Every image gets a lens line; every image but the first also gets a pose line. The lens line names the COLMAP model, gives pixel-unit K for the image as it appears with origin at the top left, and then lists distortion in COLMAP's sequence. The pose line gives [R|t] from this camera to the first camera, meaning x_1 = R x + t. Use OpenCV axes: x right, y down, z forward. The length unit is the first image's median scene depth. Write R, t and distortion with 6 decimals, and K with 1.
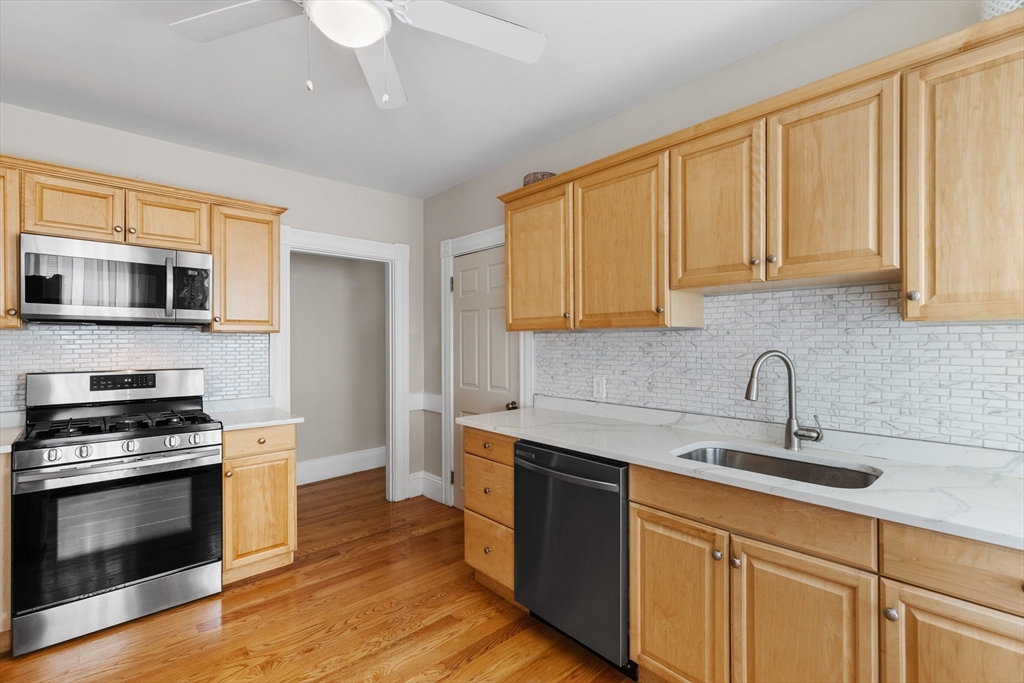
lens RADIAL K [[466.2, 0, 518.6], [0, 466.2, 338.4], [0, 0, 1]] dist [0.009580, -0.001610]
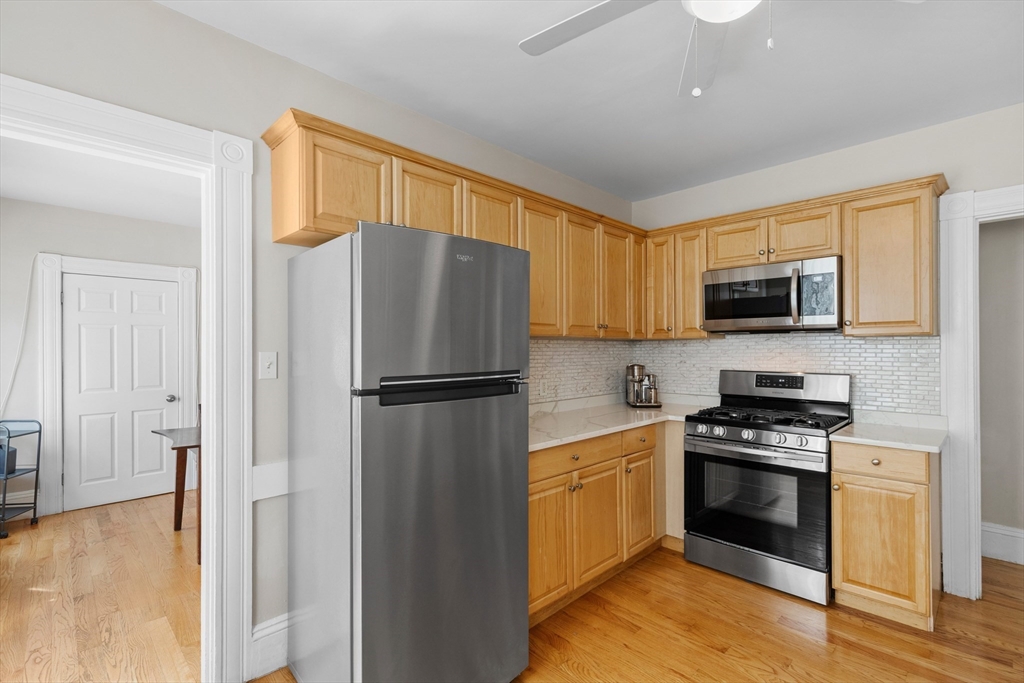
lens RADIAL K [[466.2, 0, 507.7], [0, 466.2, 345.2], [0, 0, 1]] dist [0.009580, -0.001610]
pose [[0.039068, -0.006593, -0.999215, 0.298750], [0.011924, 0.999910, -0.006131, 0.001598], [0.999165, -0.011675, 0.039143, 0.303178]]
